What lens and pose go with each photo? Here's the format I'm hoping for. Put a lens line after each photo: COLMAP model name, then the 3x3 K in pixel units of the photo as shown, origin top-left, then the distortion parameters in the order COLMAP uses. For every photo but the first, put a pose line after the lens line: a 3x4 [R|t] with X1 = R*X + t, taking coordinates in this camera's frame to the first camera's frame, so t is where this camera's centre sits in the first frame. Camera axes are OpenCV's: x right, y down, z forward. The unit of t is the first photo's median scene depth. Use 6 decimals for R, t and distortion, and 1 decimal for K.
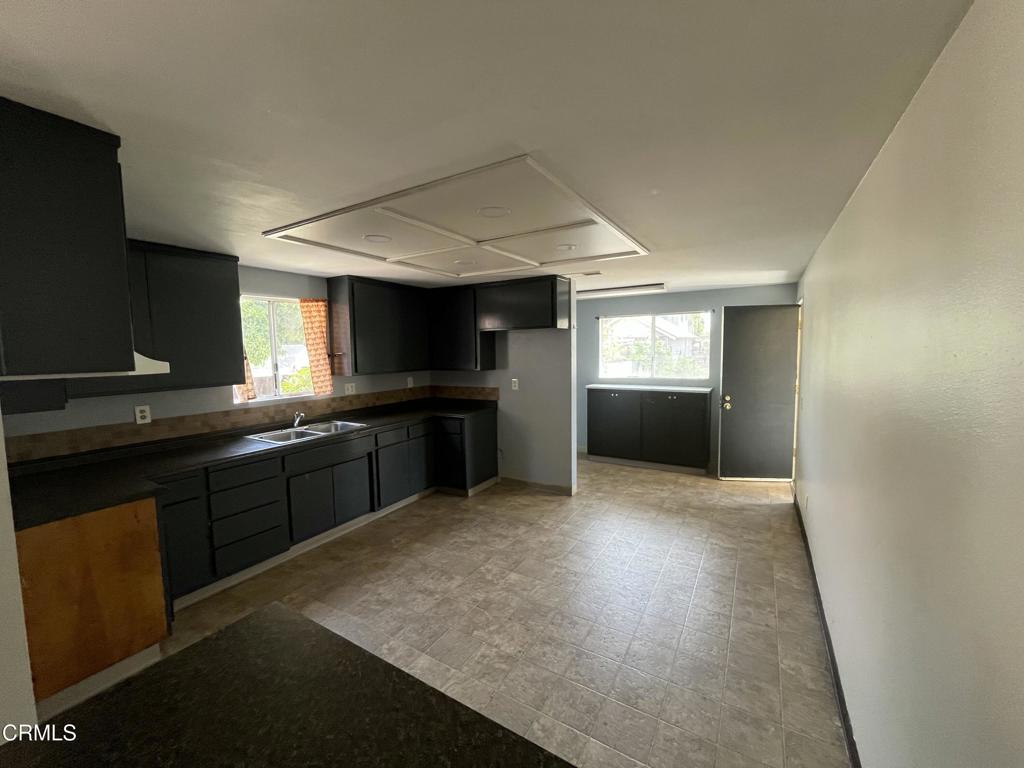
lens RADIAL K [[414.6, 0, 511.2], [0, 414.6, 382.2], [0, 0, 1]] dist [-0.002020, -0.000230]
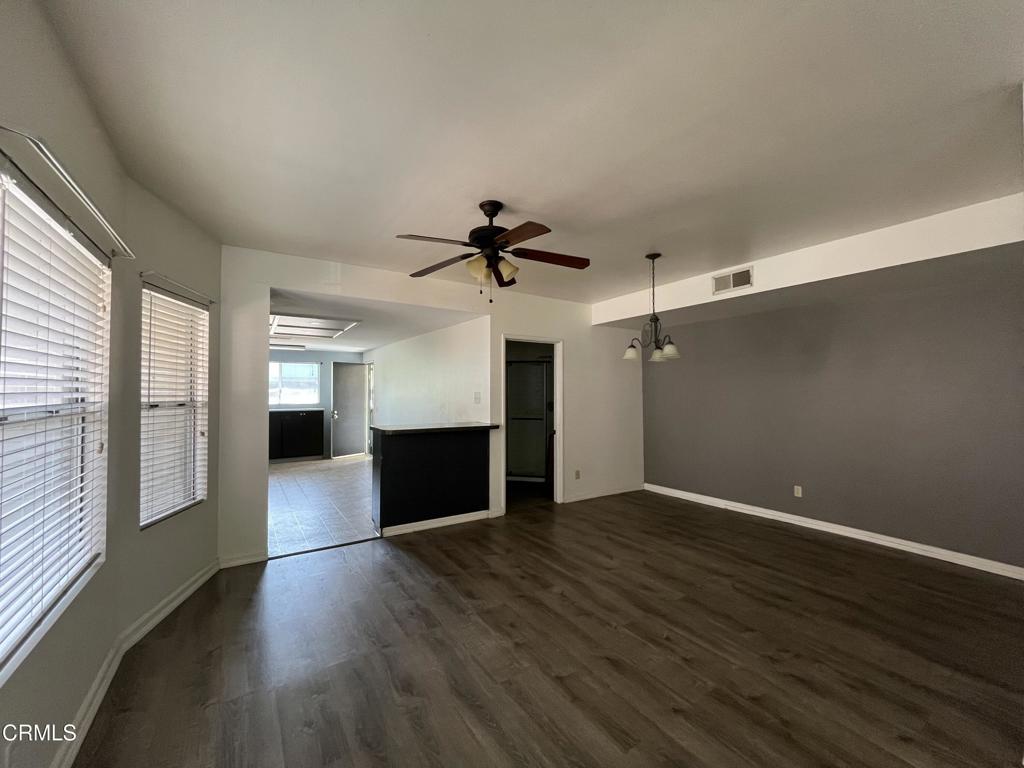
lens RADIAL K [[414.6, 0, 511.5], [0, 414.6, 385.9], [0, 0, 1]] dist [-0.002020, -0.000230]
pose [[0.433746, 0.023867, 0.900719, -0.777181], [0.063150, 0.996386, -0.056812, 0.075829], [-0.898819, 0.081522, 0.430671, -0.481444]]
